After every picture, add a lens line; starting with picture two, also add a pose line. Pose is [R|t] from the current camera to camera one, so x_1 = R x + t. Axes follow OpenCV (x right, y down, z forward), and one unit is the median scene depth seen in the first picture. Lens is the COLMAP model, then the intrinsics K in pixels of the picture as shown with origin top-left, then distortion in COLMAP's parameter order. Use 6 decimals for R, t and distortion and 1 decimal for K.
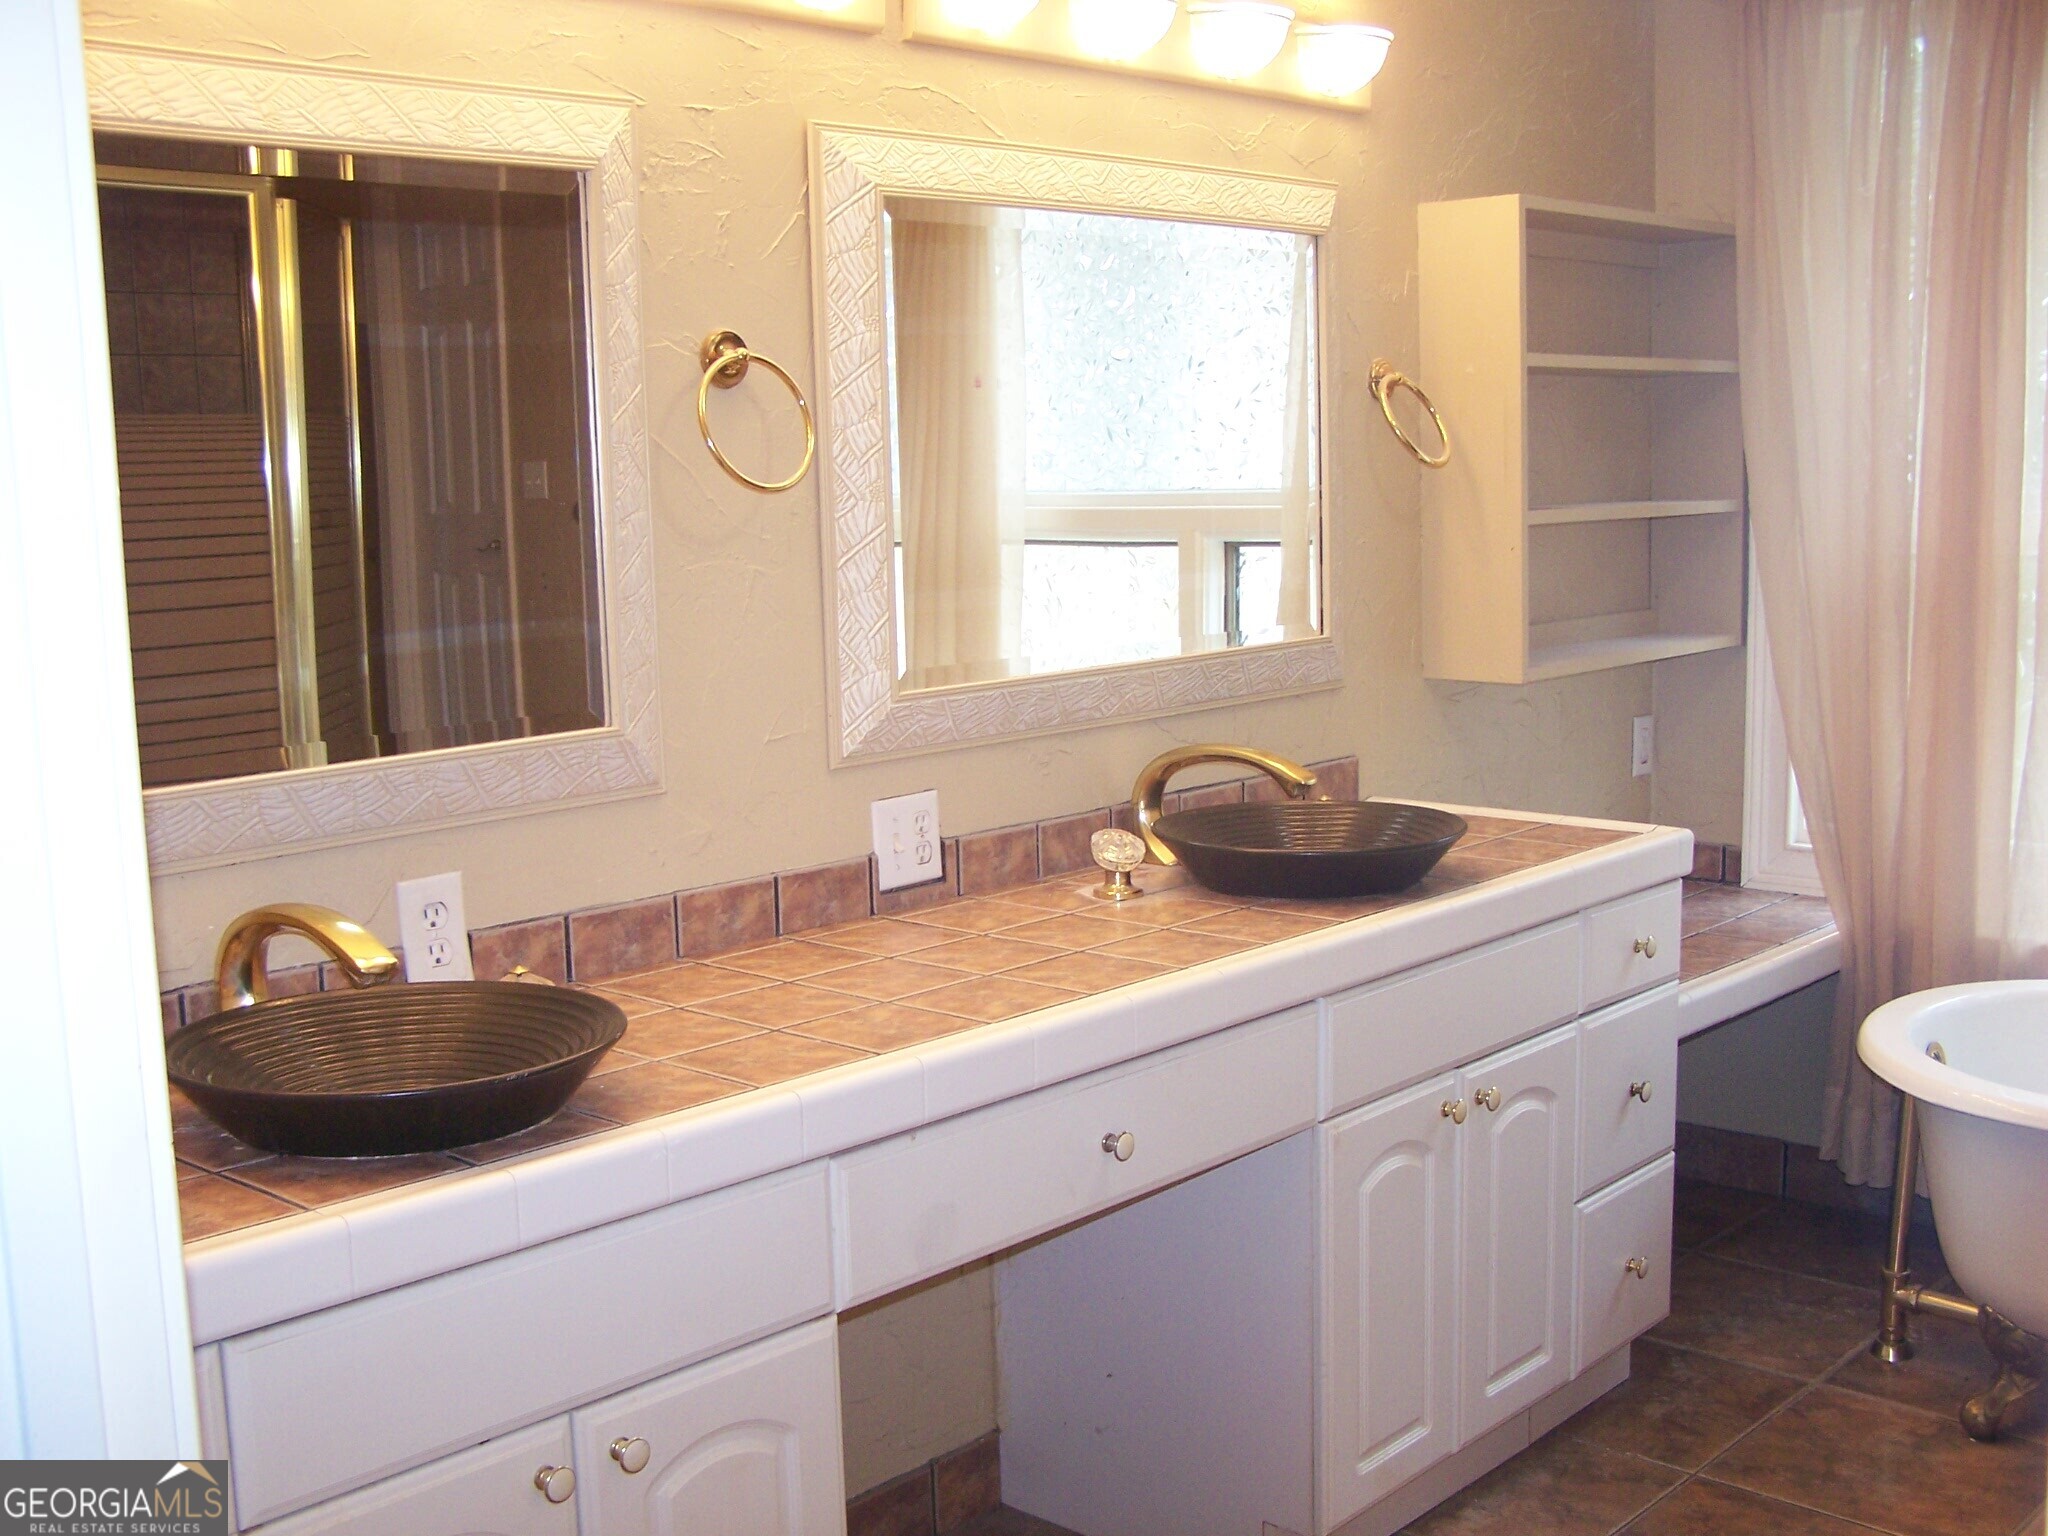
lens RADIAL K [[2300.9, 0, 1018.8], [0, 2300.9, 818.5], [0, 0, 1]] dist [-0.191061, 0.372532]
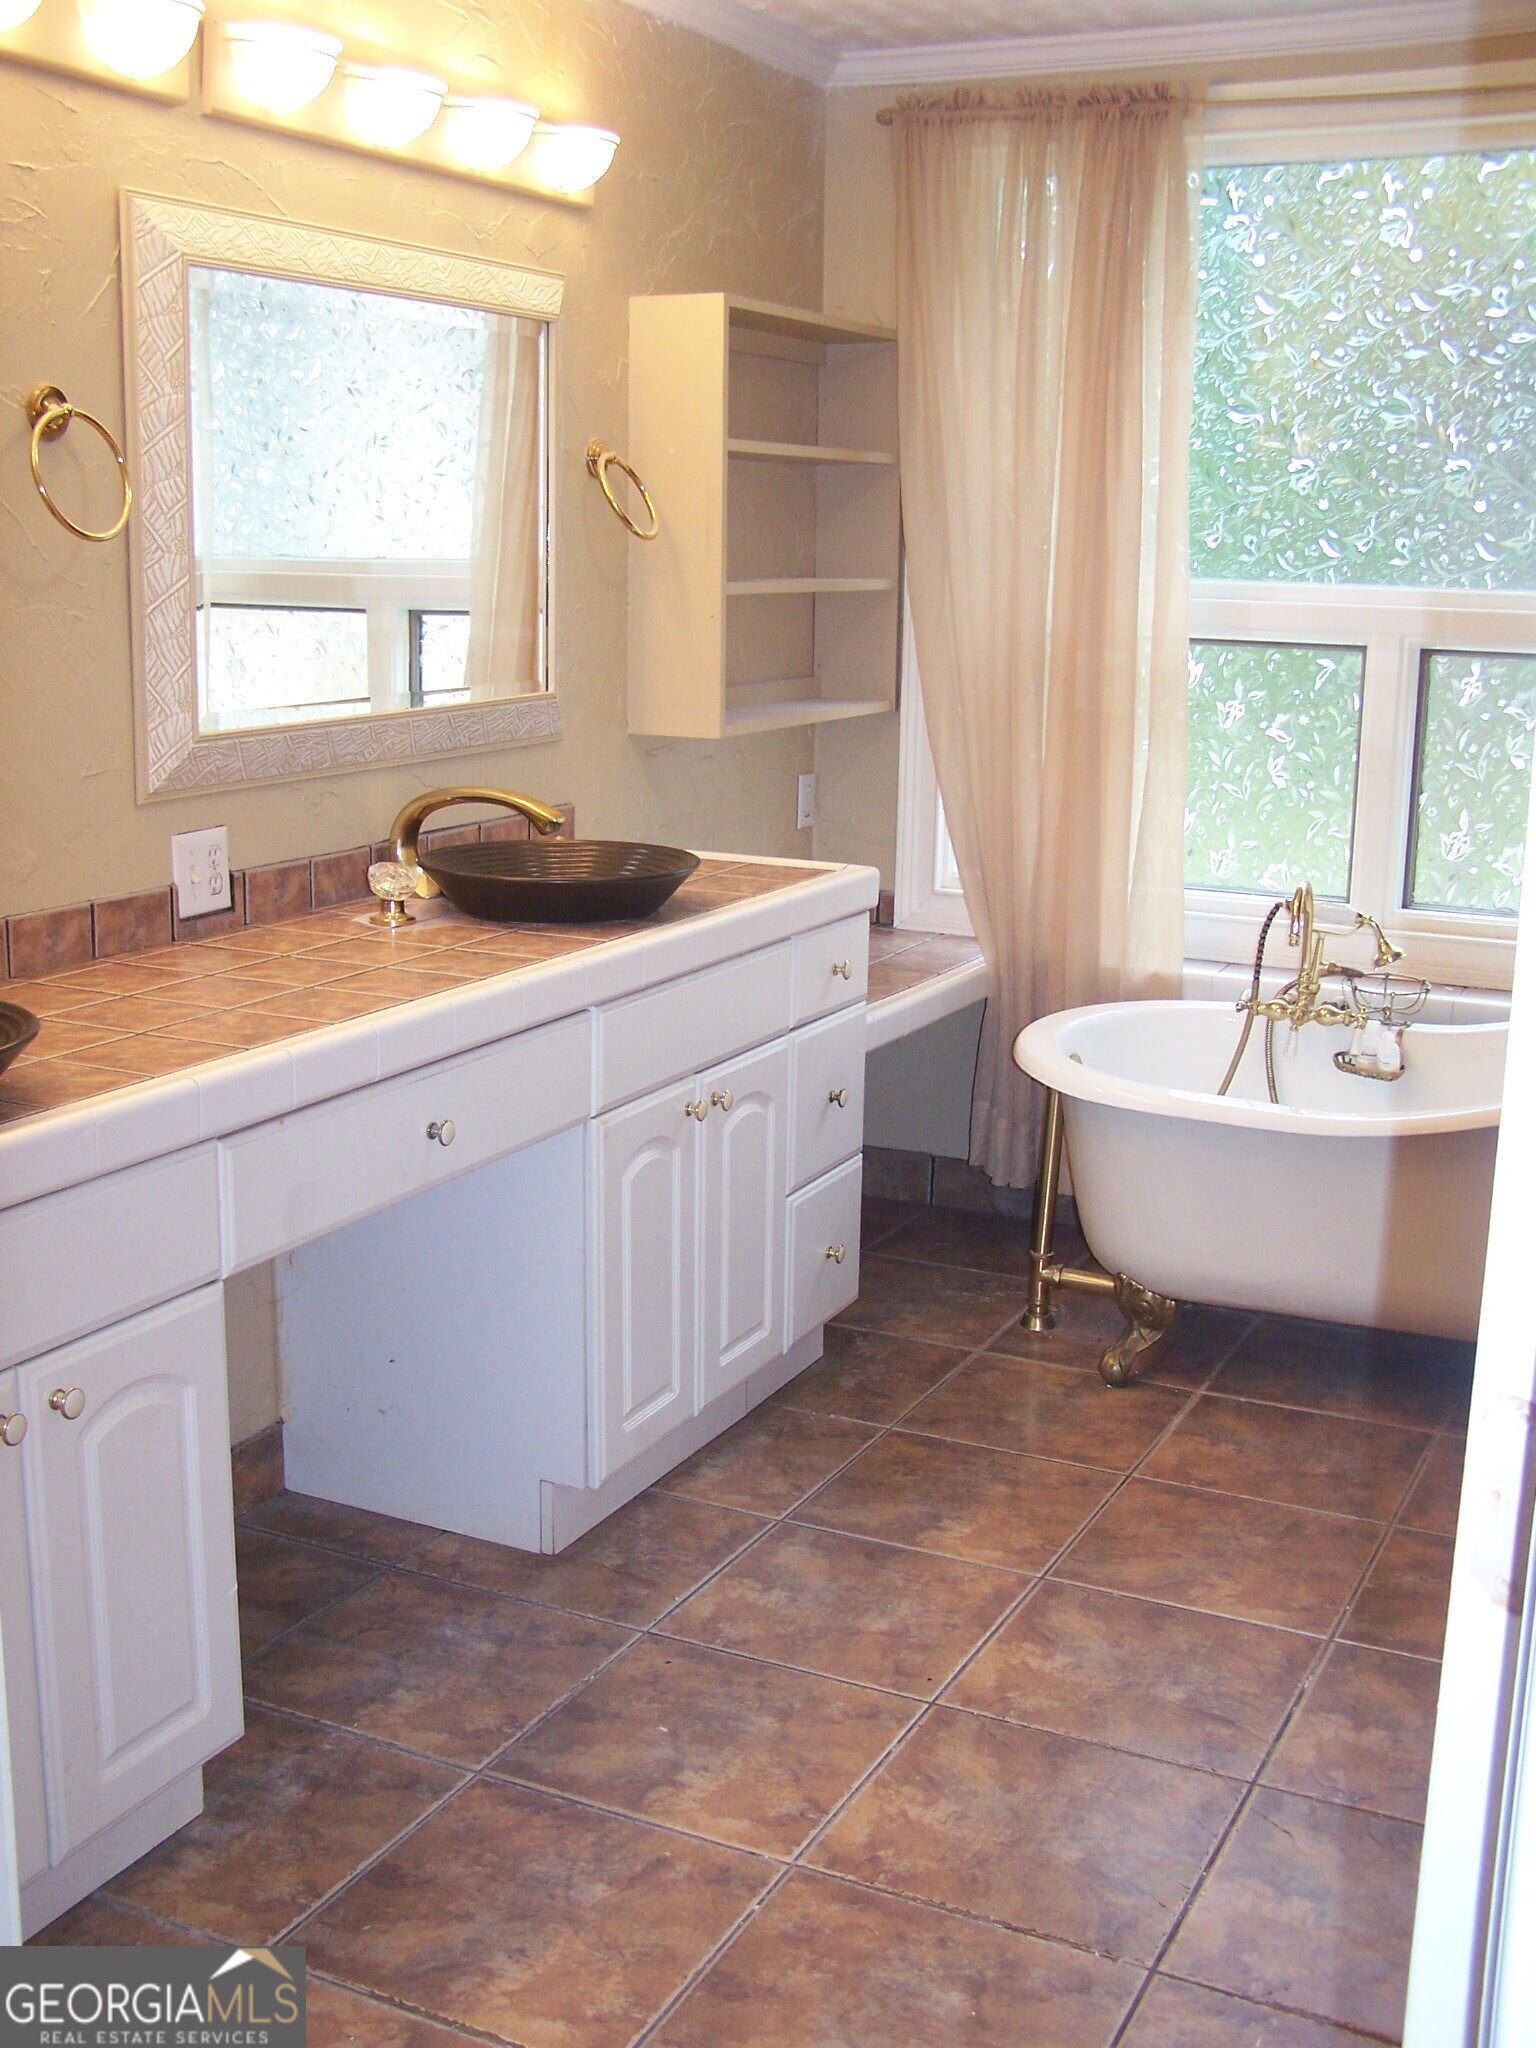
lens RADIAL K [[2300.9, 0, 739.4], [0, 2300.9, 1038.3], [0, 0, 1]] dist [-0.191061, 0.372532]
pose [[0.959978, -0.020475, 0.279325, -0.095592], [0.003638, 0.998152, 0.060665, 0.020954], [-0.280051, -0.057221, 0.958278, -0.087298]]
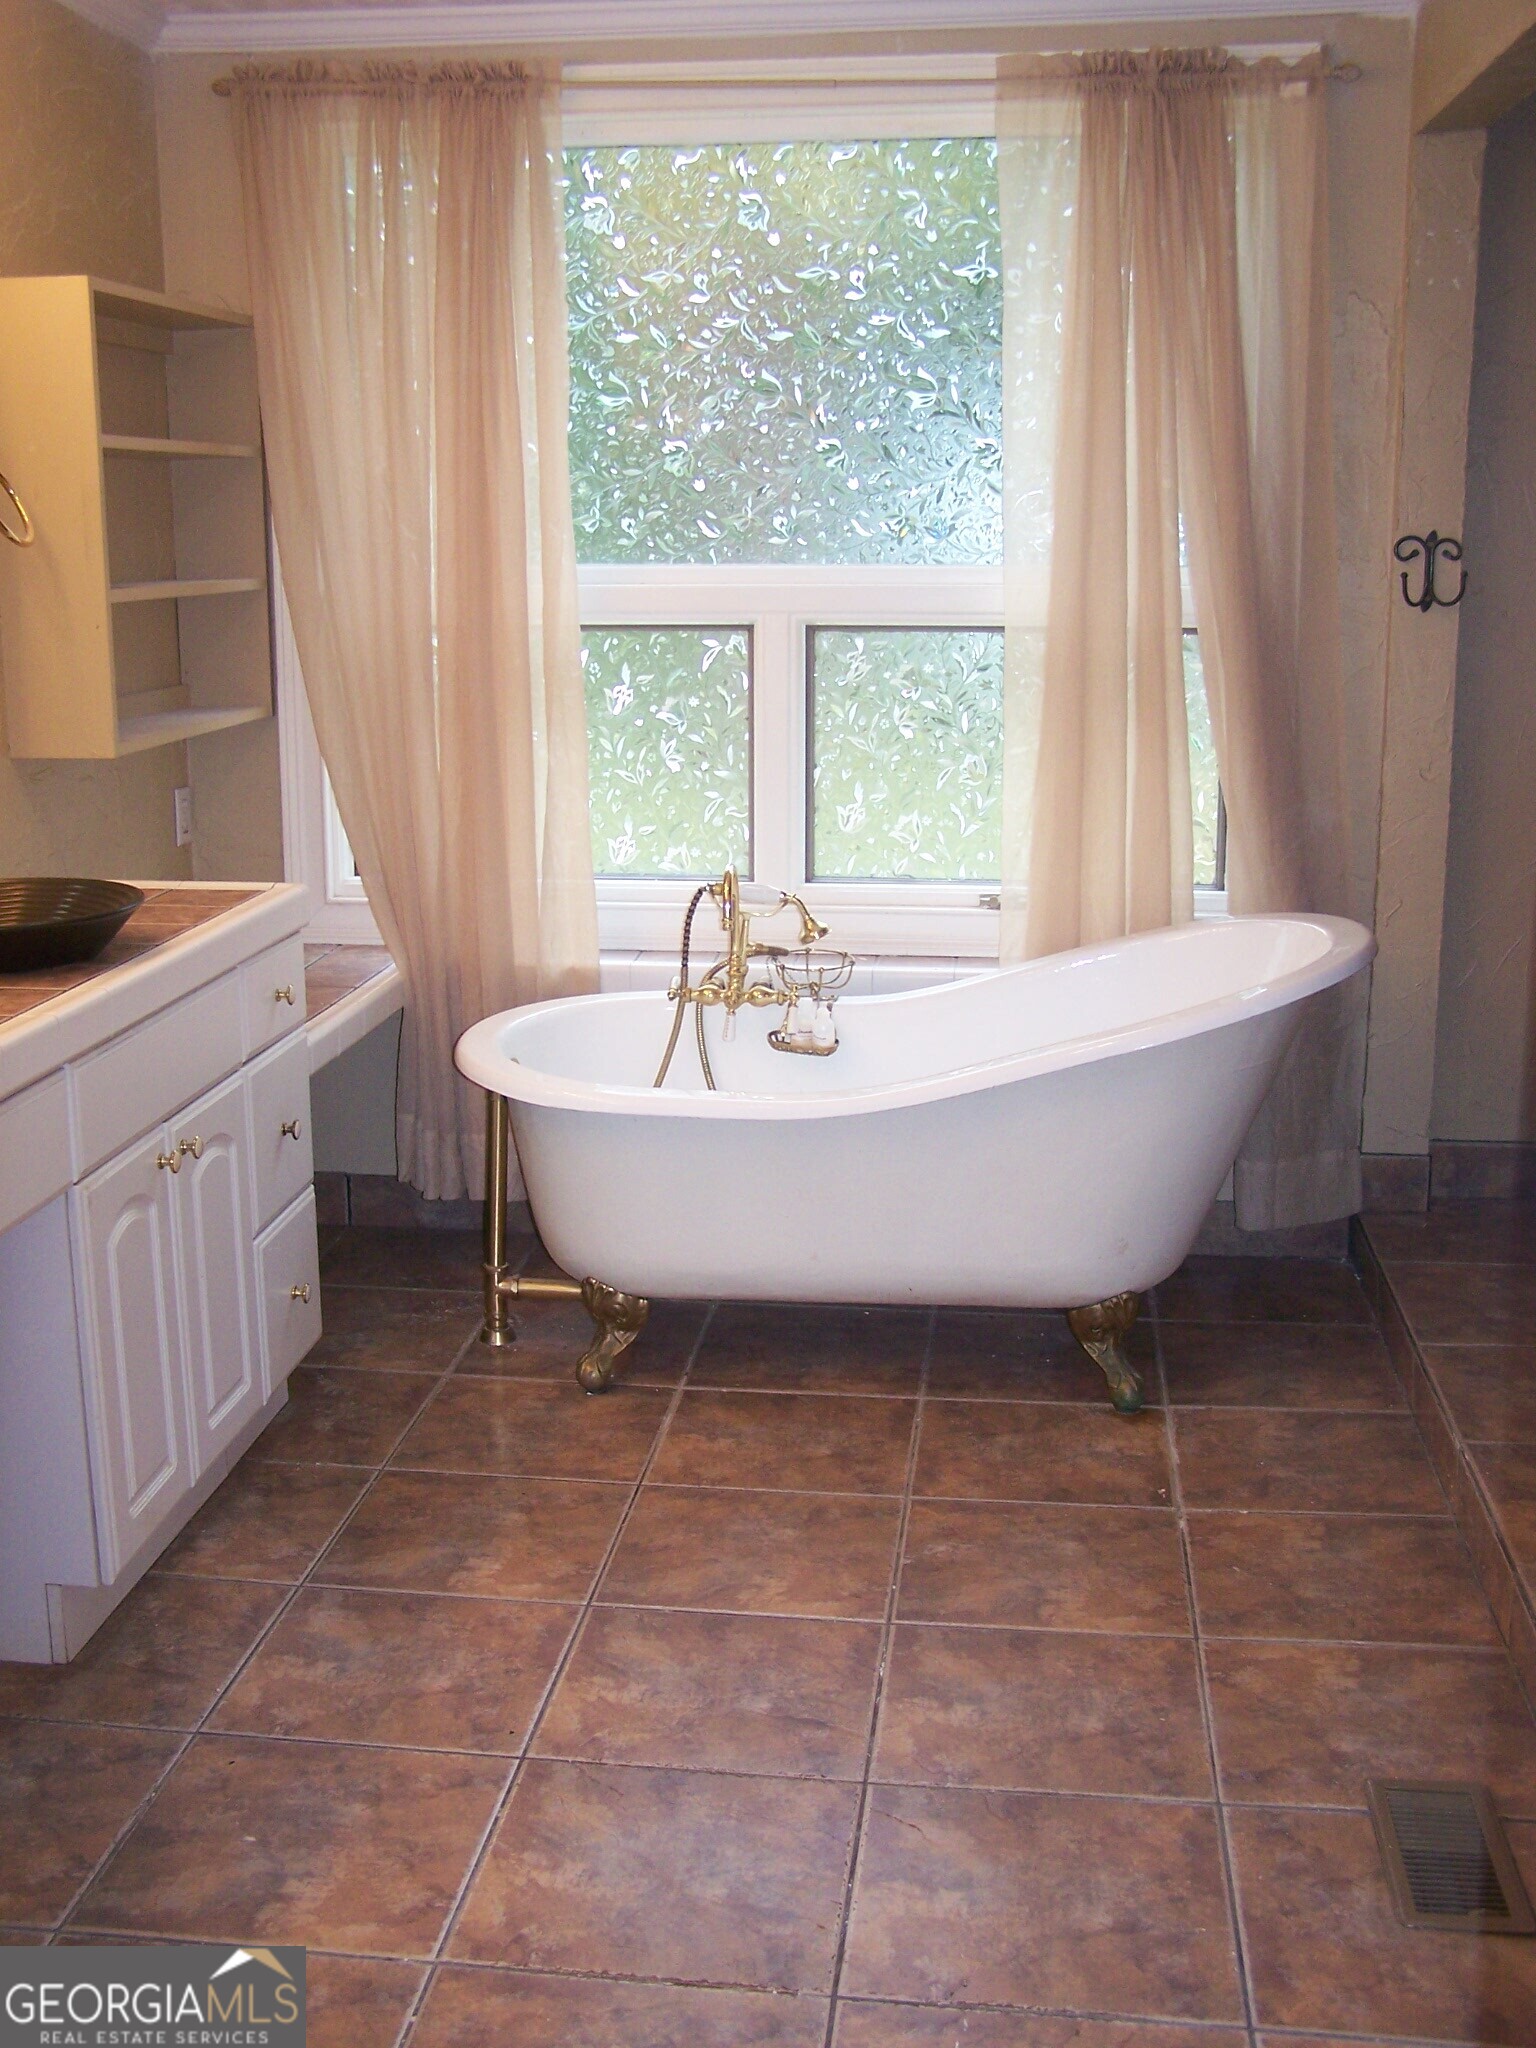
lens RADIAL K [[2300.9, 0, 739.4], [0, 2300.9, 1038.3], [0, 0, 1]] dist [-0.191061, 0.372532]
pose [[0.817277, -0.105820, 0.566446, -0.163738], [0.073532, 0.994110, 0.079620, 0.006726], [-0.571535, -0.023419, 0.820244, -0.006862]]
